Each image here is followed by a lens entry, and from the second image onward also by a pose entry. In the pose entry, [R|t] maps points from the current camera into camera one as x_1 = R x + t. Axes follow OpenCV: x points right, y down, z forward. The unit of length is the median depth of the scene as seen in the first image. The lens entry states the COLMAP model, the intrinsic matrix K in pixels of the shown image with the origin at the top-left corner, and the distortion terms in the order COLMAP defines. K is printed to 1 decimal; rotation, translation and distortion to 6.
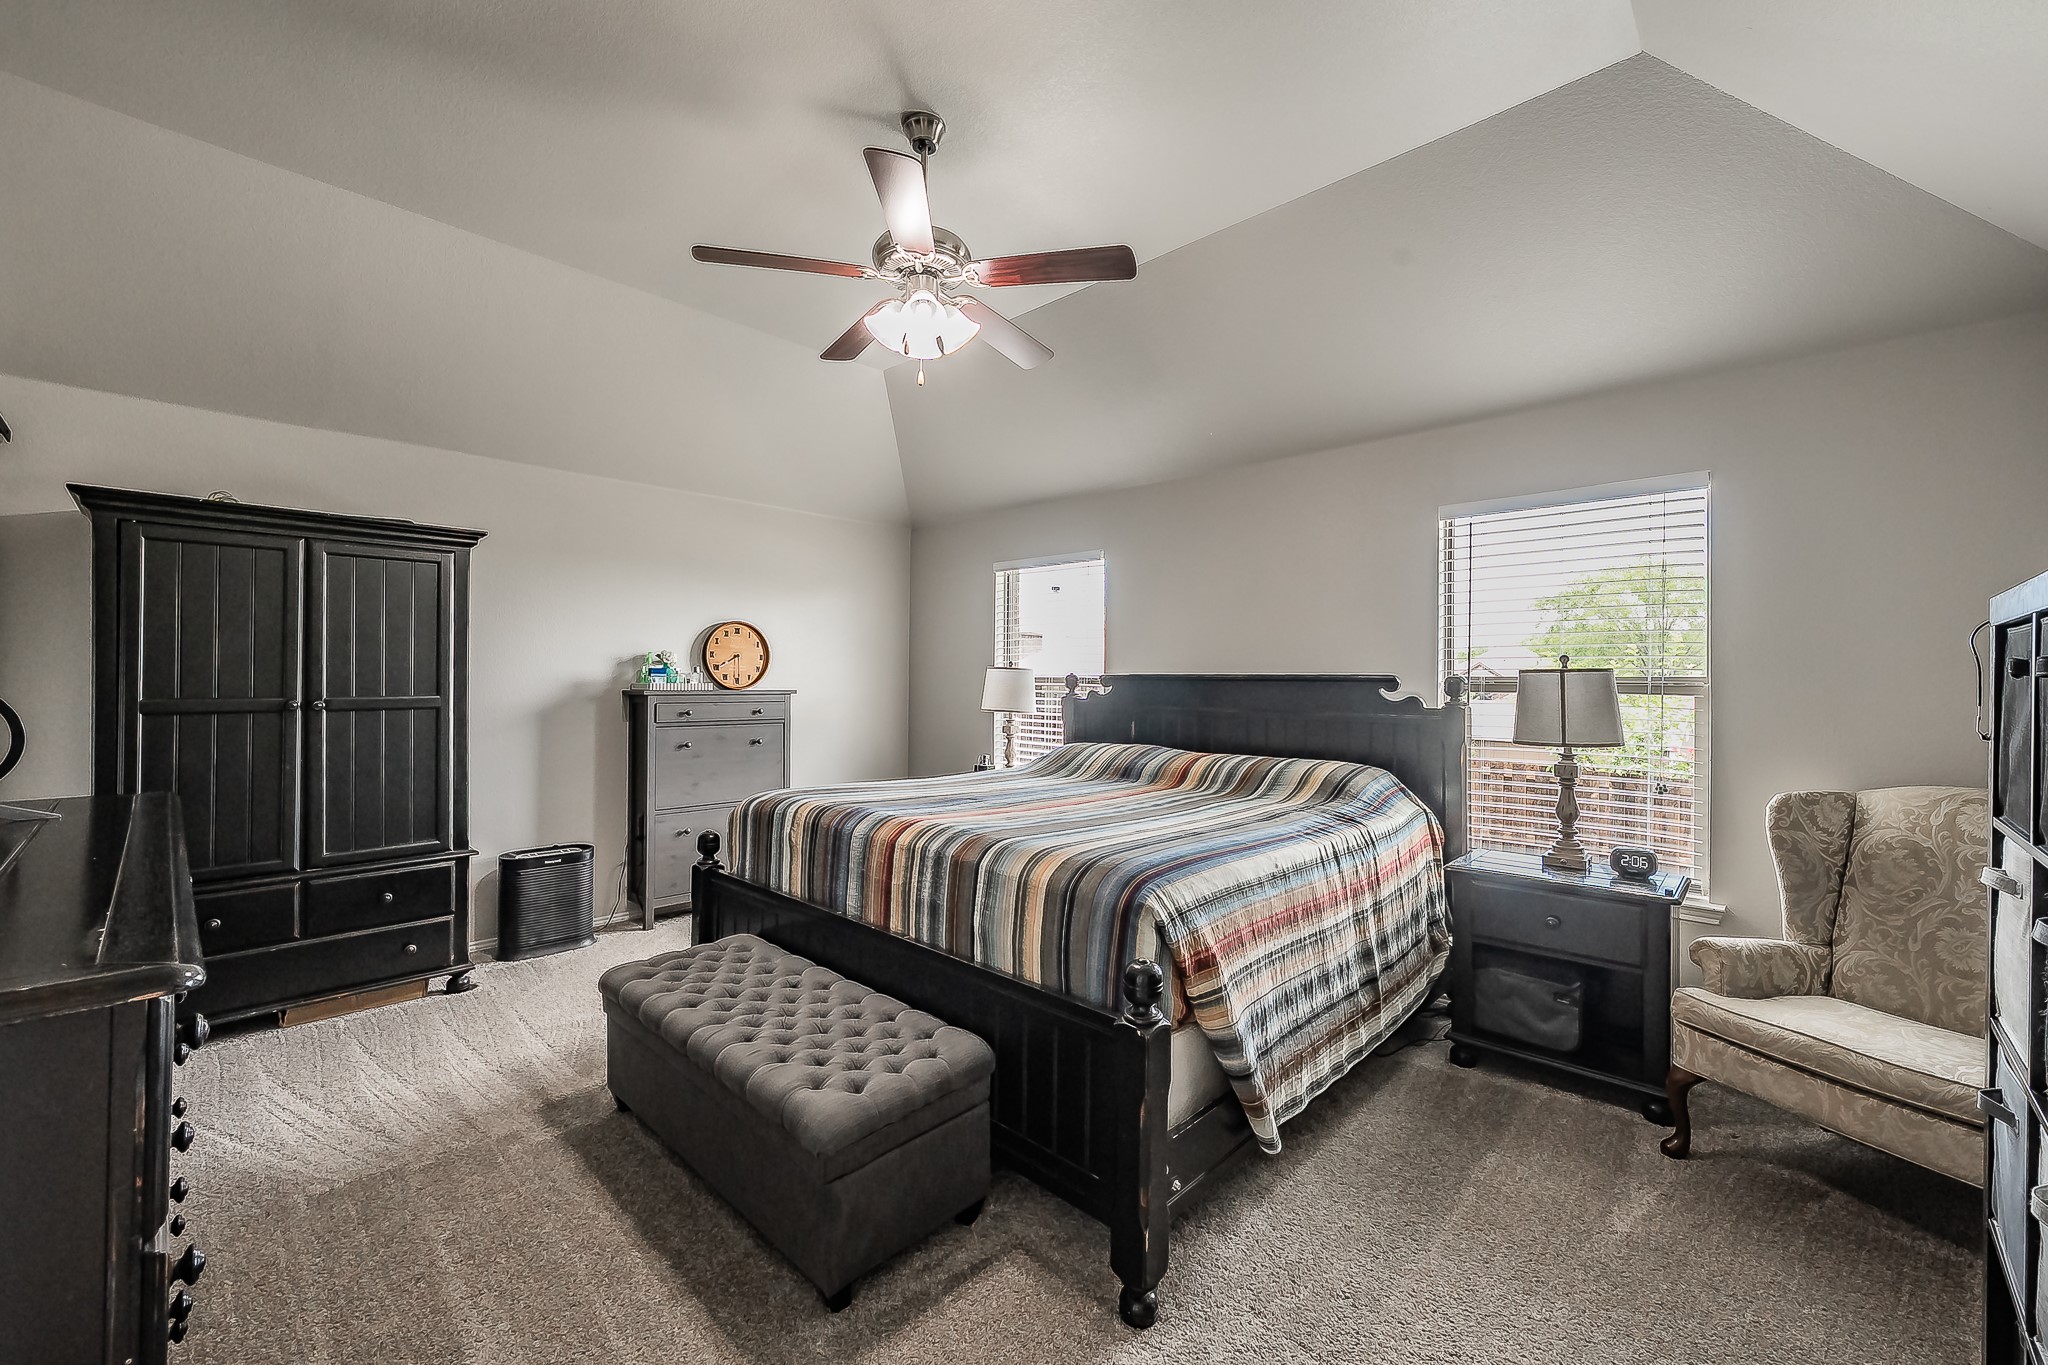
lens RADIAL K [[802.2, 0, 1038.1], [0, 802.2, 677.7], [0, 0, 1]] dist [-0.000535, 0.000496]
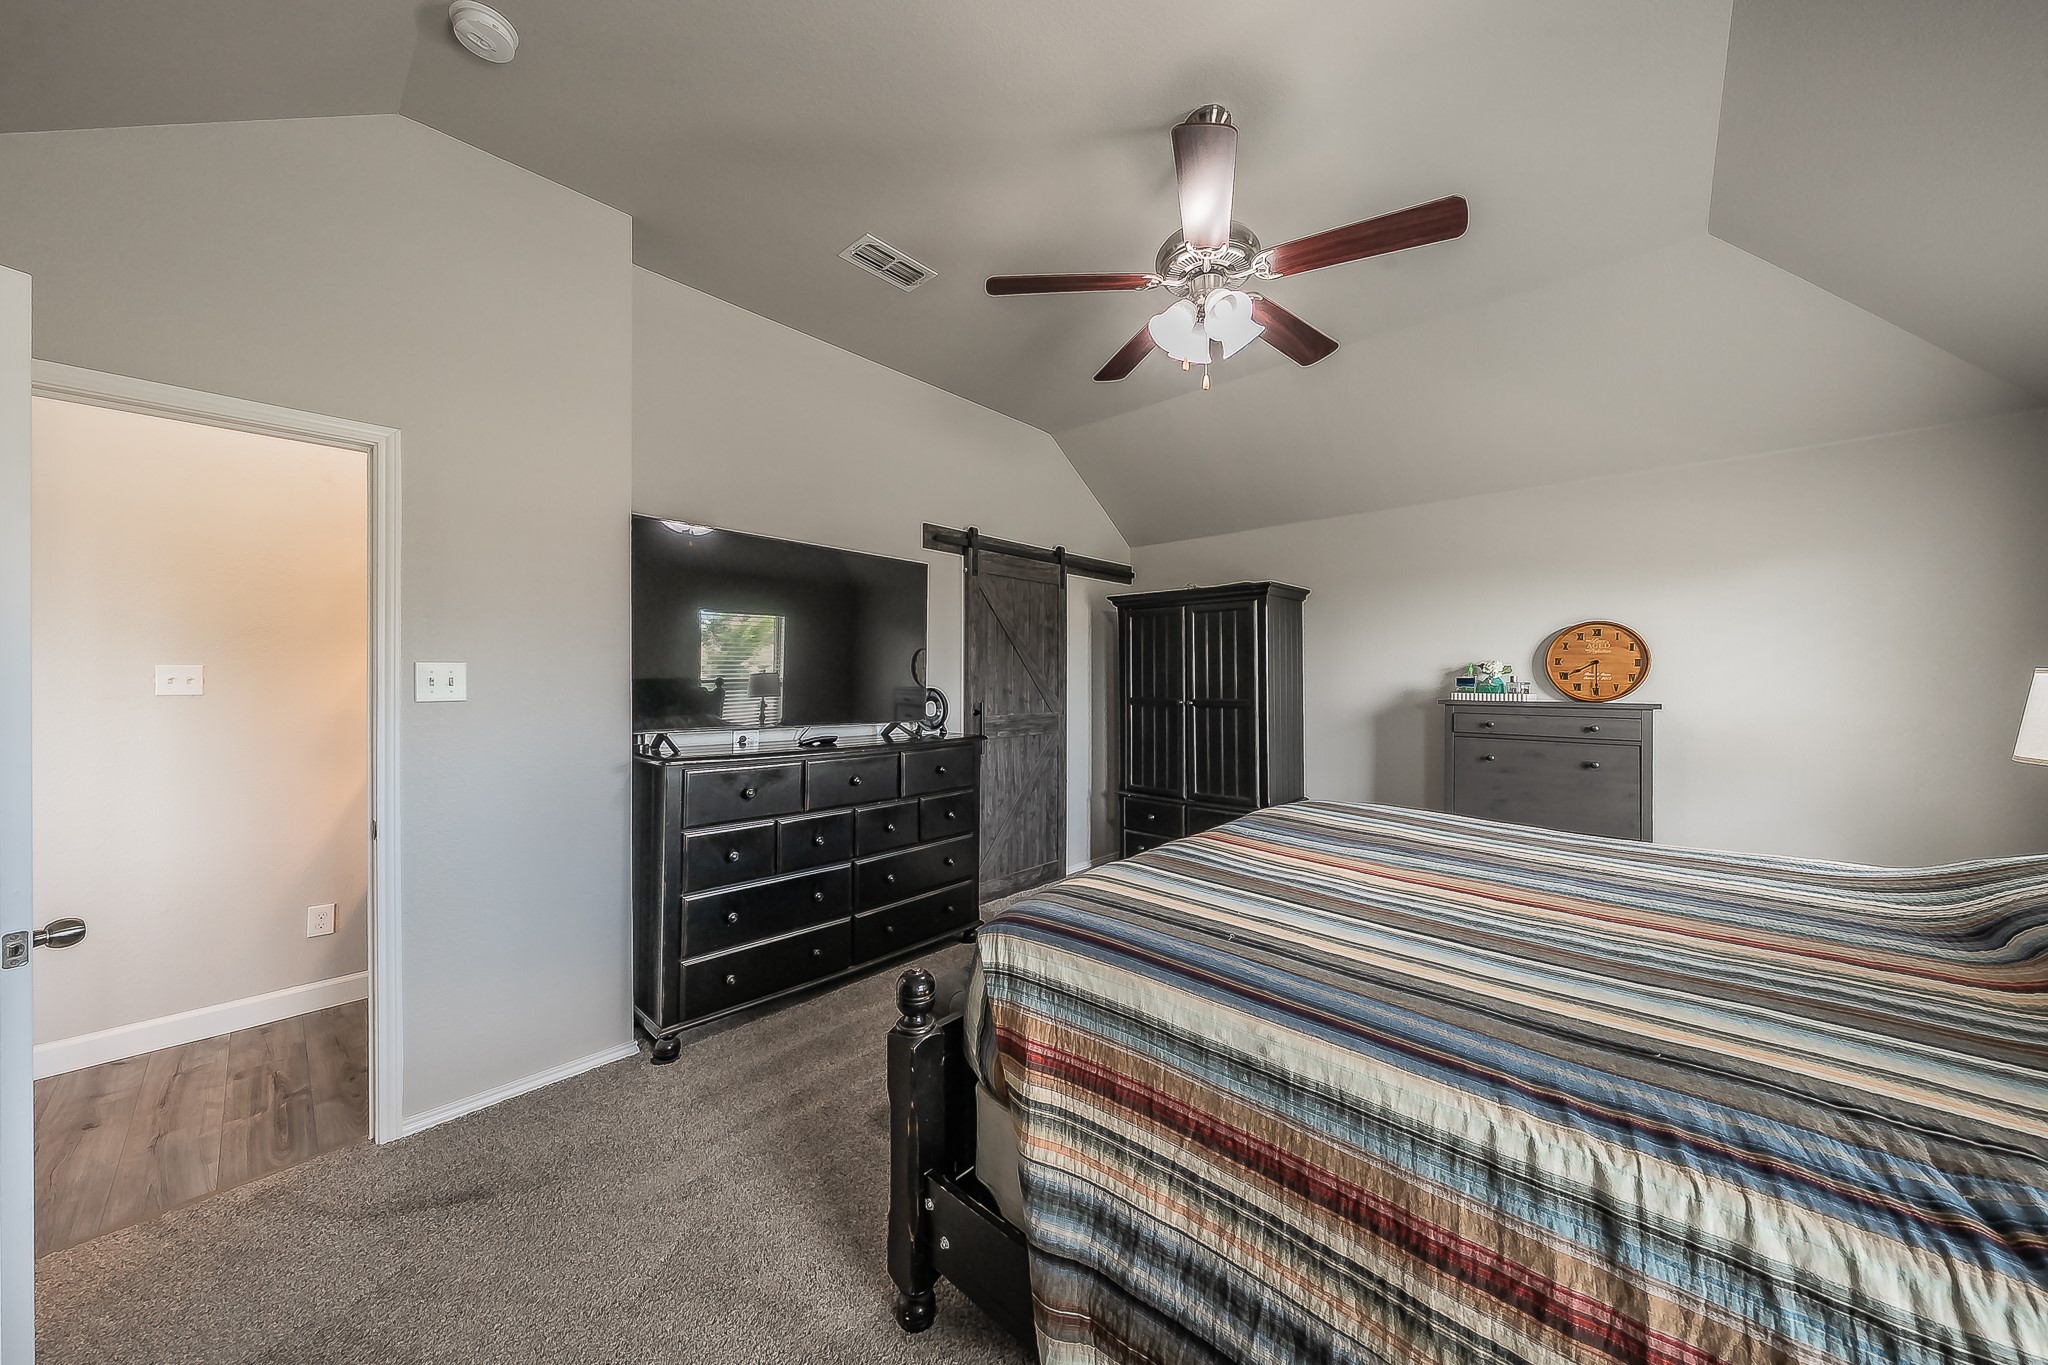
lens RADIAL K [[714.8, 0, 1038.2], [0, 714.8, 677.3], [0, 0, 1]] dist [-0.001147, 0.000017]
pose [[0.002754, -0.006094, -0.999978, 0.412058], [-0.002486, 0.999978, -0.006101, -0.005827], [0.999993, 0.002503, 0.002738, 0.452418]]
